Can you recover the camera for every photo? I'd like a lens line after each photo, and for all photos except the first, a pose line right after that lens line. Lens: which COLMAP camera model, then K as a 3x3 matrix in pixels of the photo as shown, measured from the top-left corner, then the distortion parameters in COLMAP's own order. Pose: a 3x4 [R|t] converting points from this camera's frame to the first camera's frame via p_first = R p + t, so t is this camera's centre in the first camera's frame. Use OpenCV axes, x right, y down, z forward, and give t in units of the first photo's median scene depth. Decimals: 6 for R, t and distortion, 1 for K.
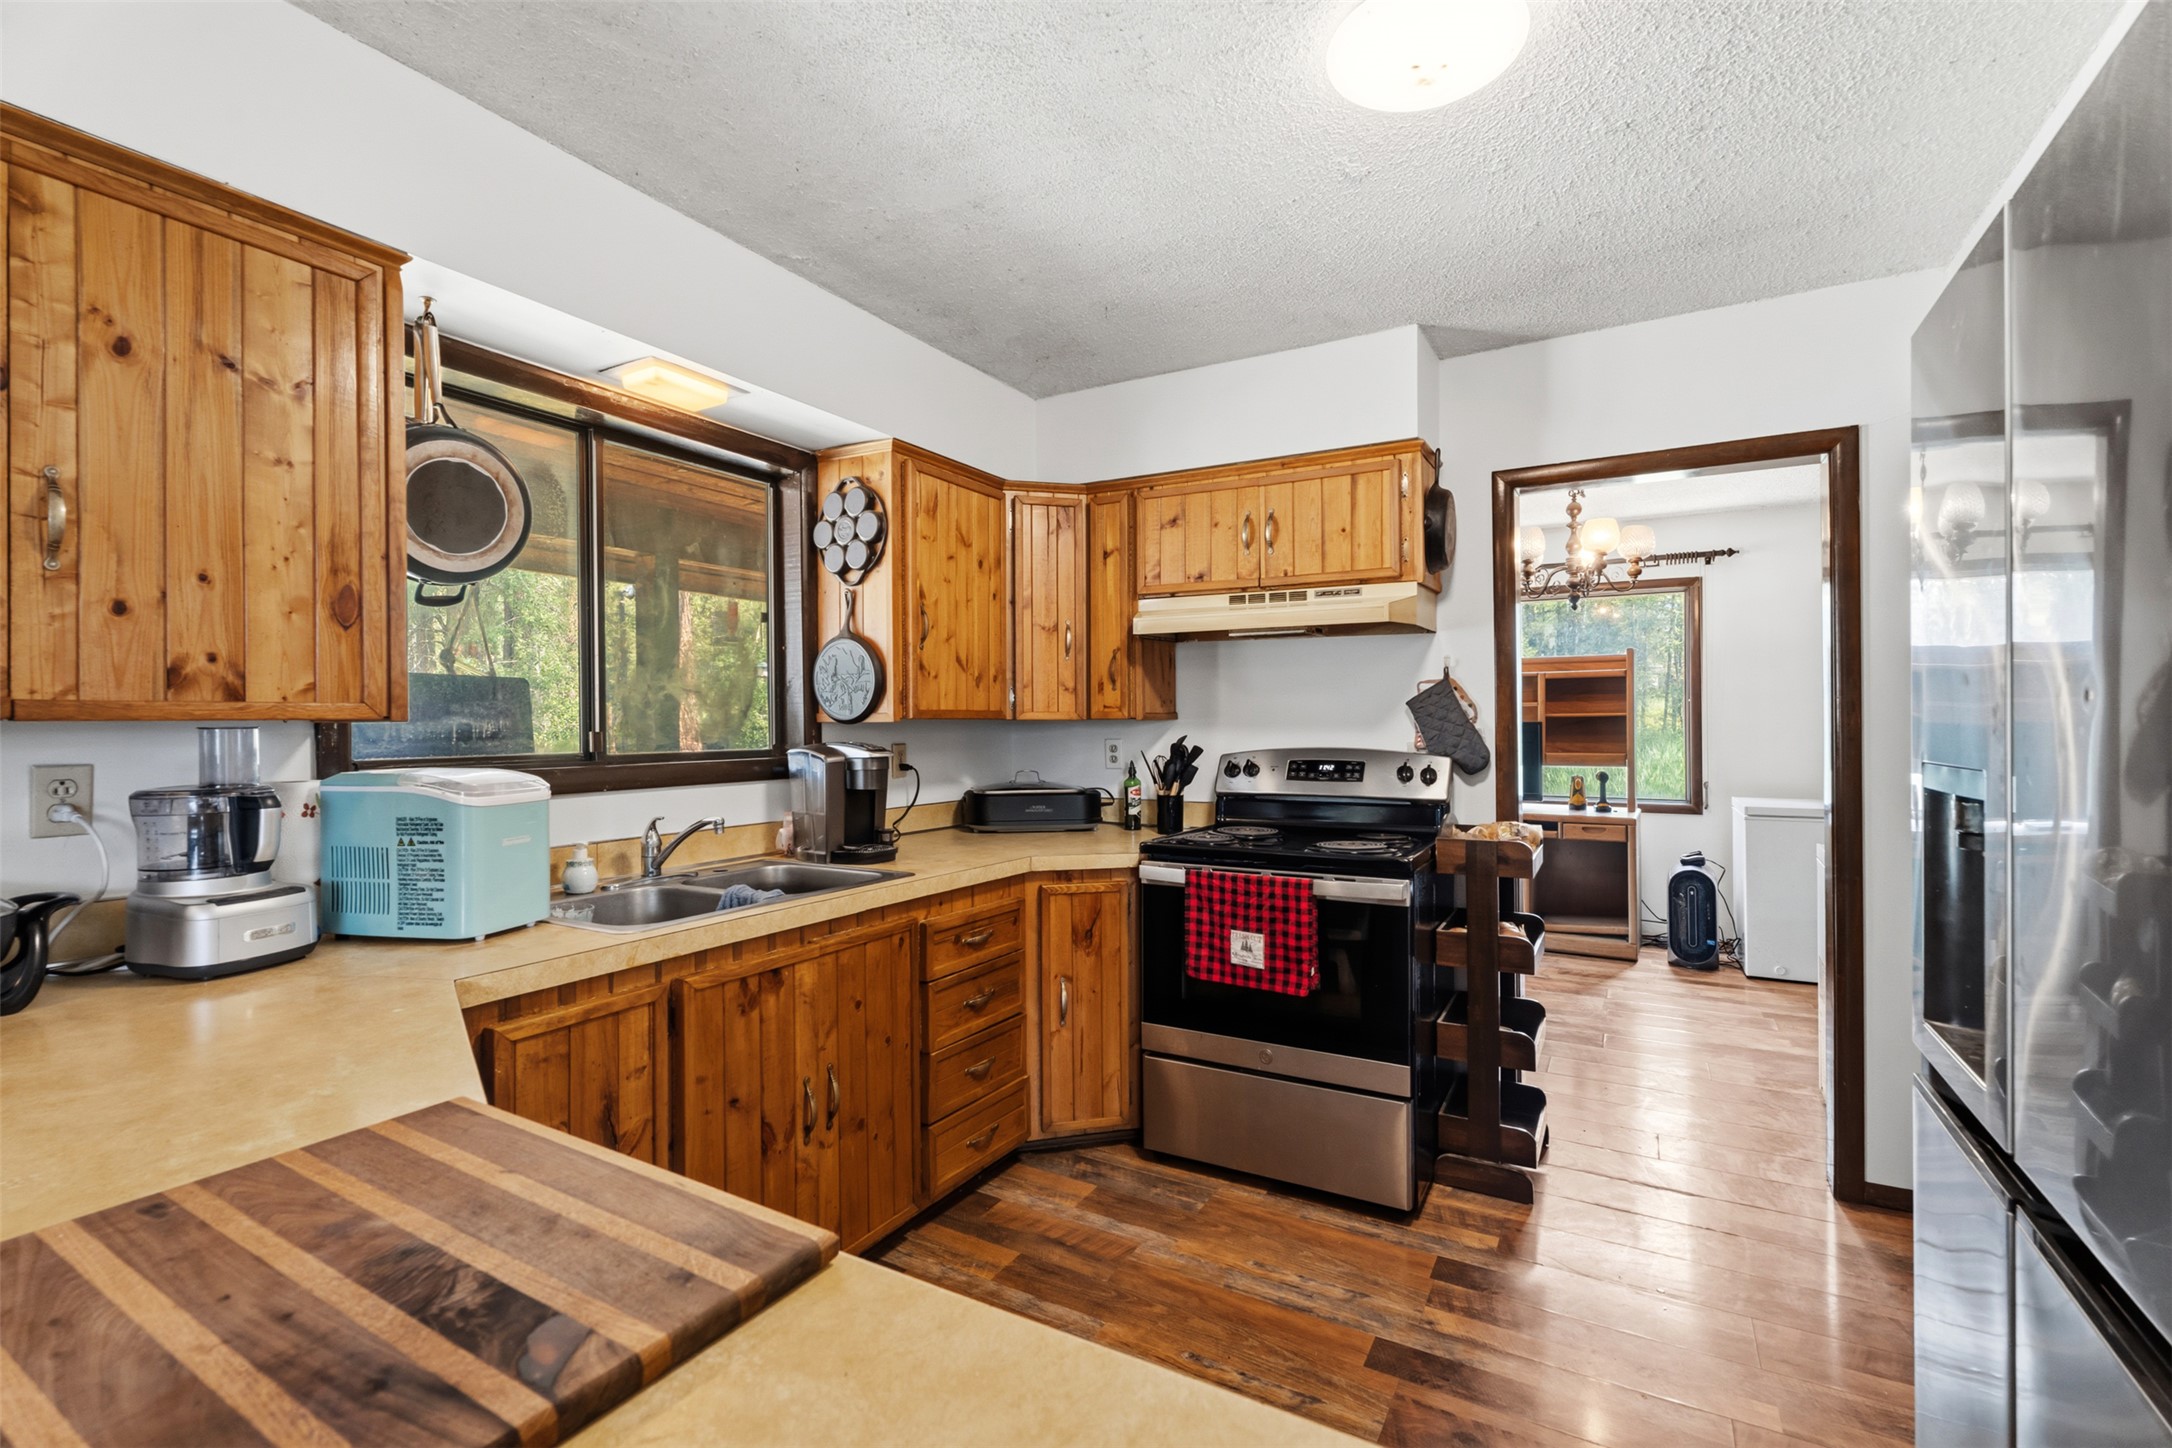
lens RADIAL K [[972.7, 0, 1080.1], [0, 972.7, 722.8], [0, 0, 1]] dist [0.002684, 0.001508]
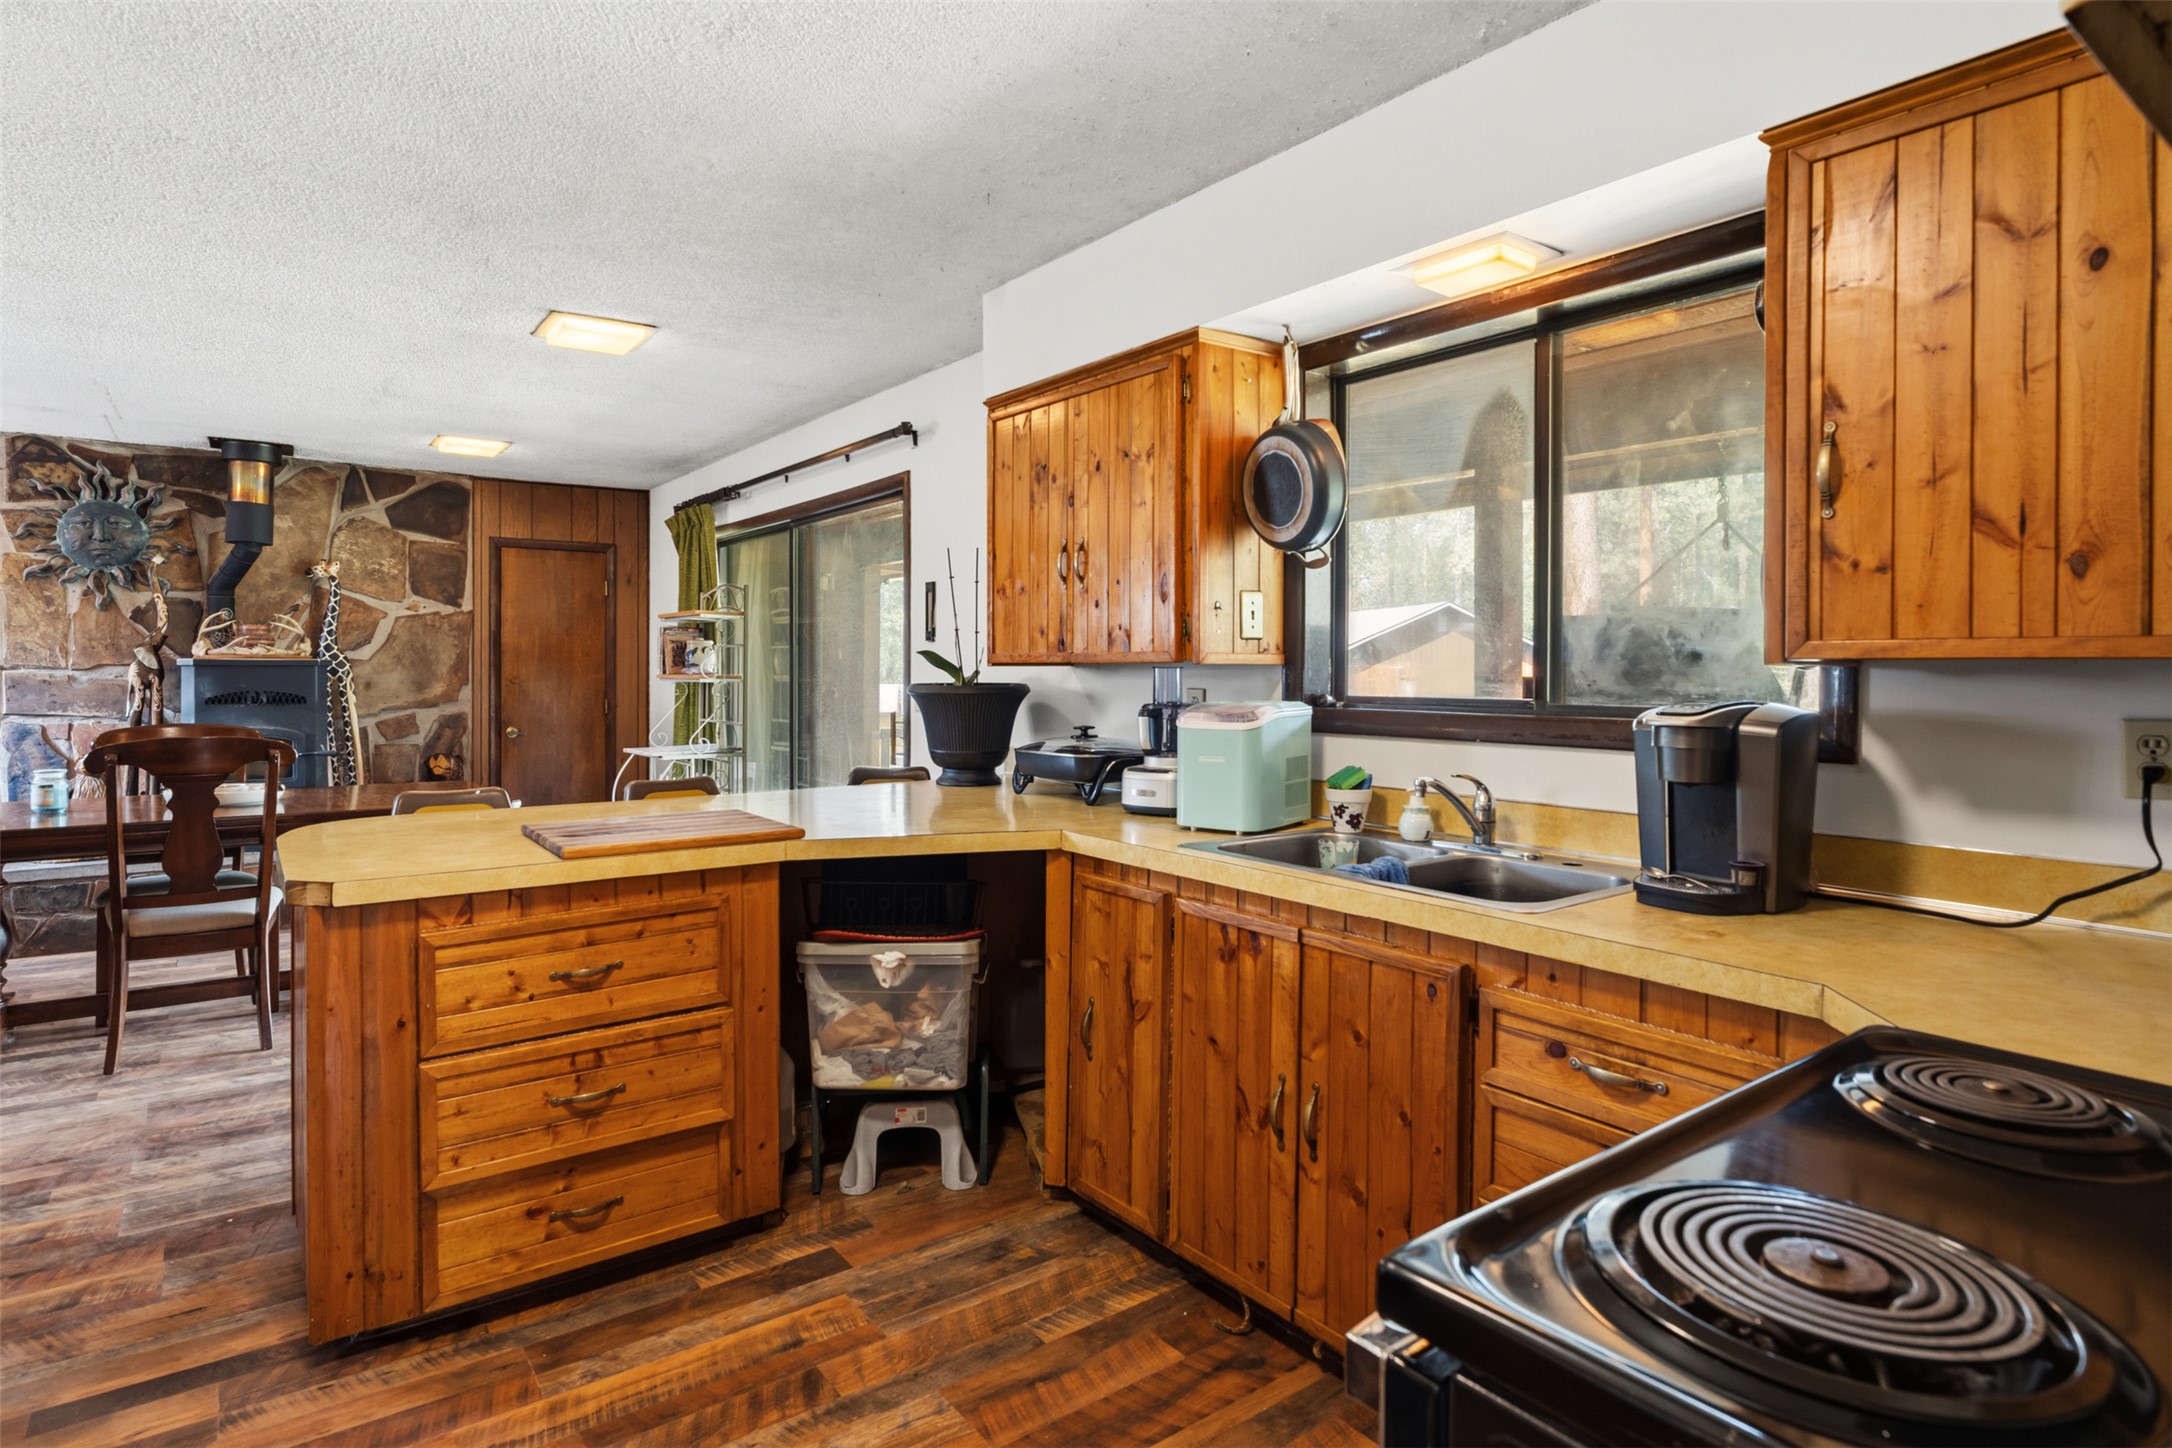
lens RADIAL K [[1161.3, 0, 1093.6], [0, 1161.3, 677.9], [0, 0, 1]] dist [-0.006271, -0.001281]
pose [[-0.395659, 0.007134, -0.918370, 0.525631], [-0.004591, 0.999942, 0.009745, 0.002352], [0.918386, 0.008072, -0.395603, 0.902076]]
